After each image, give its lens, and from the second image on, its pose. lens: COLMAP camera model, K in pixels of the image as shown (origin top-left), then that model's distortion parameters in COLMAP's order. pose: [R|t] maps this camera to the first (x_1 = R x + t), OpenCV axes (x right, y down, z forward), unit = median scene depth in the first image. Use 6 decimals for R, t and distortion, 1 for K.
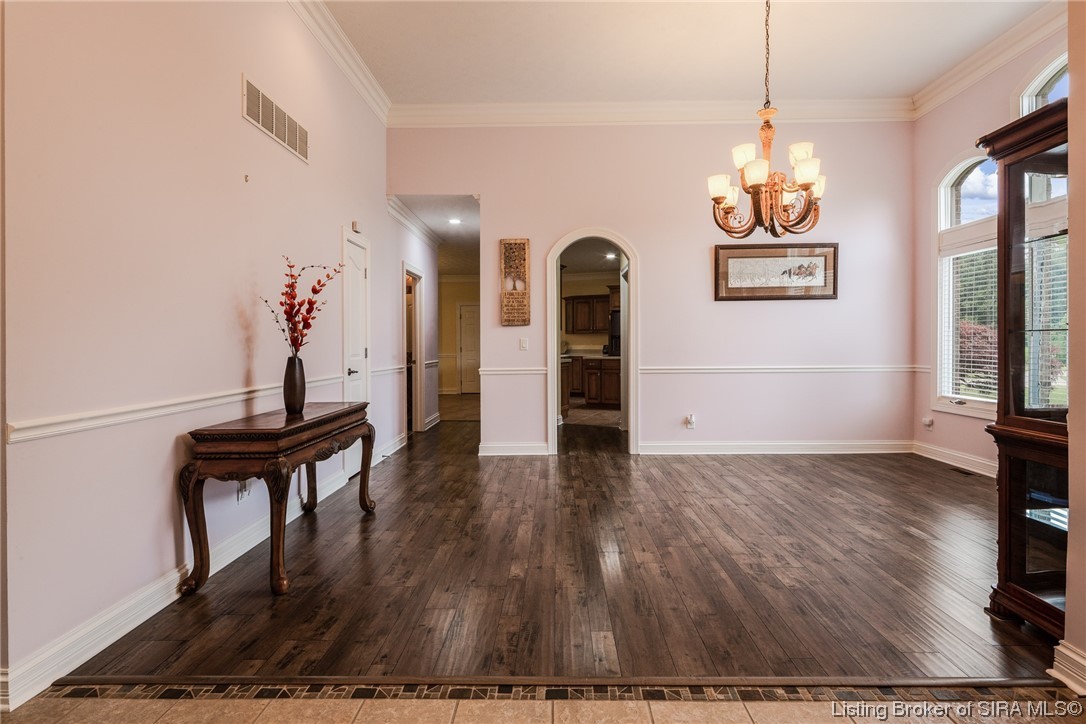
lens RADIAL K [[532.1, 0, 549.7], [0, 532.1, 346.4], [0, 0, 1]] dist [0.009406, -0.007157]
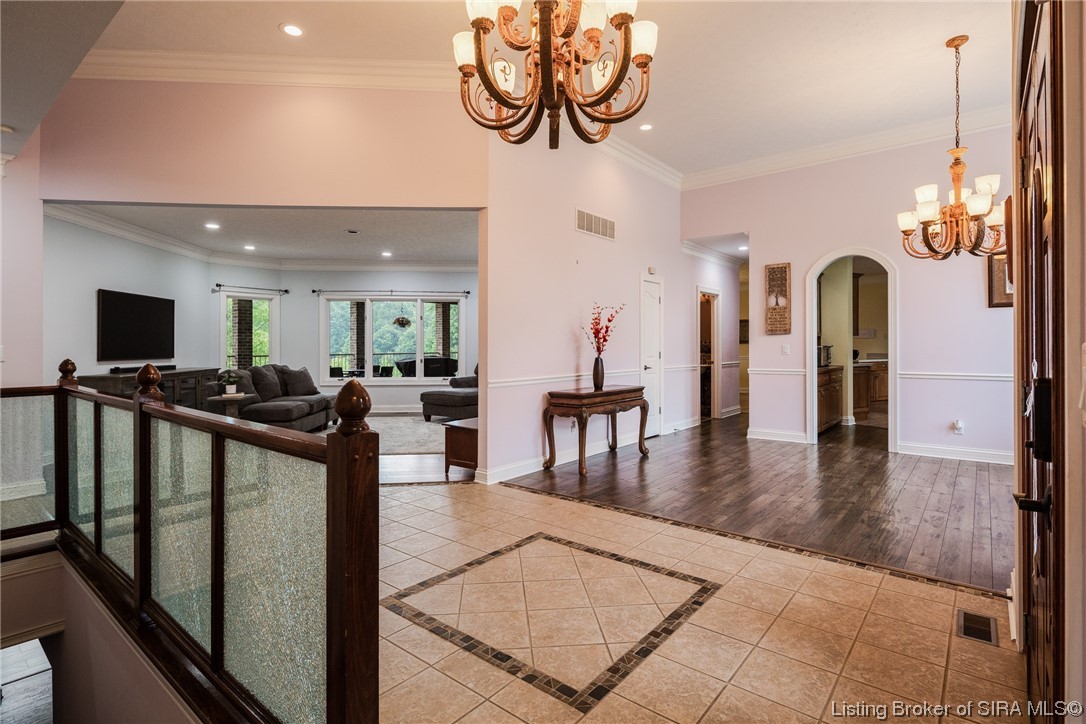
lens RADIAL K [[532.1, 0, 539.8], [0, 532.1, 344.4], [0, 0, 1]] dist [0.009406, -0.007157]
pose [[0.772111, 0.002094, -0.635484, 0.439200], [-0.004470, 0.999988, -0.002136, -0.017006], [0.635472, 0.004490, 0.772111, -0.445543]]
